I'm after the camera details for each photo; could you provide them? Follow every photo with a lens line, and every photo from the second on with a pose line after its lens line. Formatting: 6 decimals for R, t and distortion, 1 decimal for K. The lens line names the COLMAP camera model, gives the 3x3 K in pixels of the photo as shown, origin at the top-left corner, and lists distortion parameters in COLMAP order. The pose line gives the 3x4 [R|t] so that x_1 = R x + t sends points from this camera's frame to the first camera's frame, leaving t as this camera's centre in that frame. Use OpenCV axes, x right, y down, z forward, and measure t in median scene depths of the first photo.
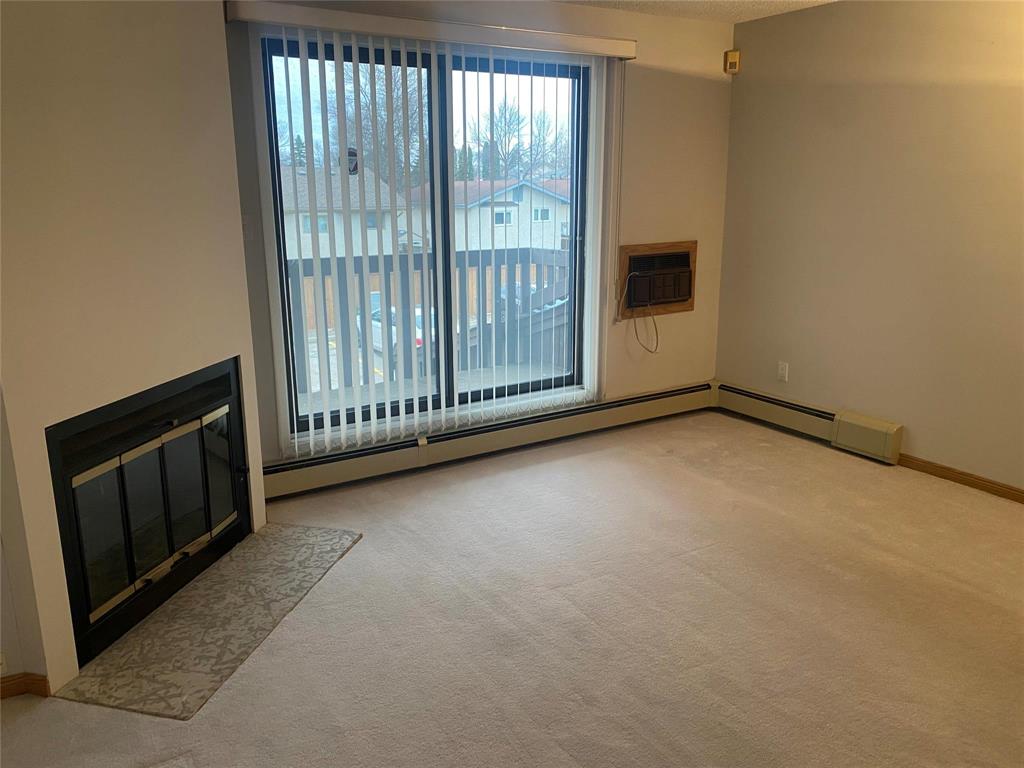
lens RADIAL K [[784.3, 0, 509.5], [0, 784.3, 378.8], [0, 0, 1]] dist [-0.000158, -0.003258]
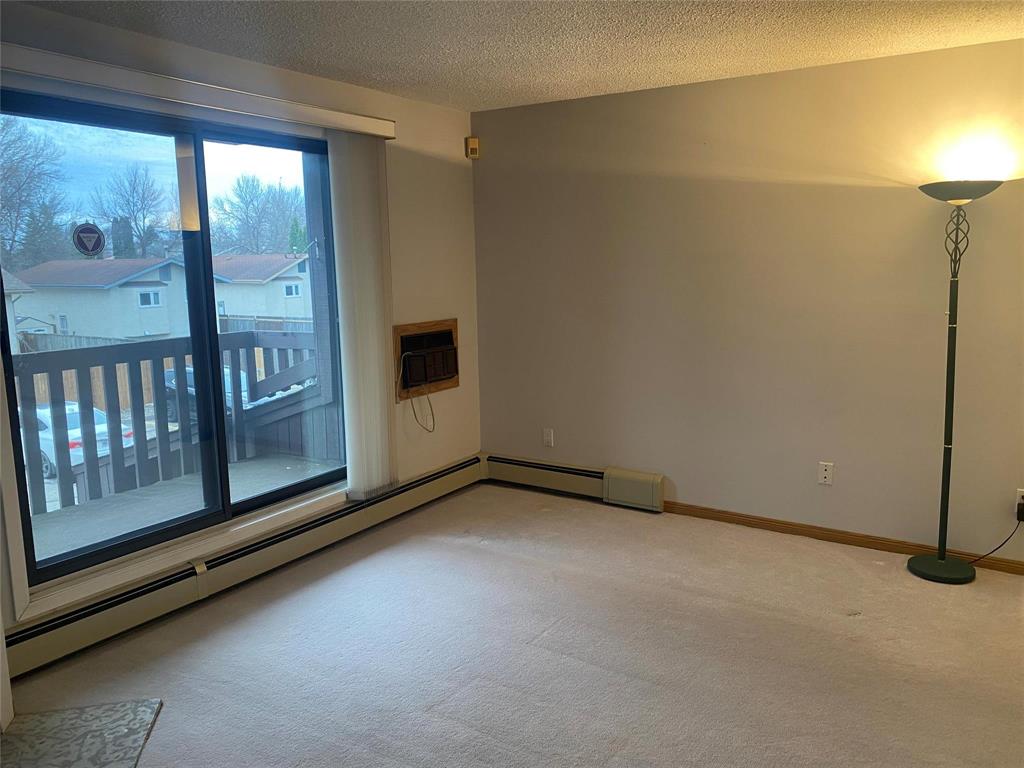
lens RADIAL K [[772.0, 0, 510.7], [0, 772.0, 381.8], [0, 0, 1]] dist [0.075479, -0.082038]
pose [[0.903355, -0.072926, 0.422648, -0.154126], [0.110493, 0.991746, -0.065043, -0.025577], [-0.414416, 0.105456, 0.903957, 0.088622]]
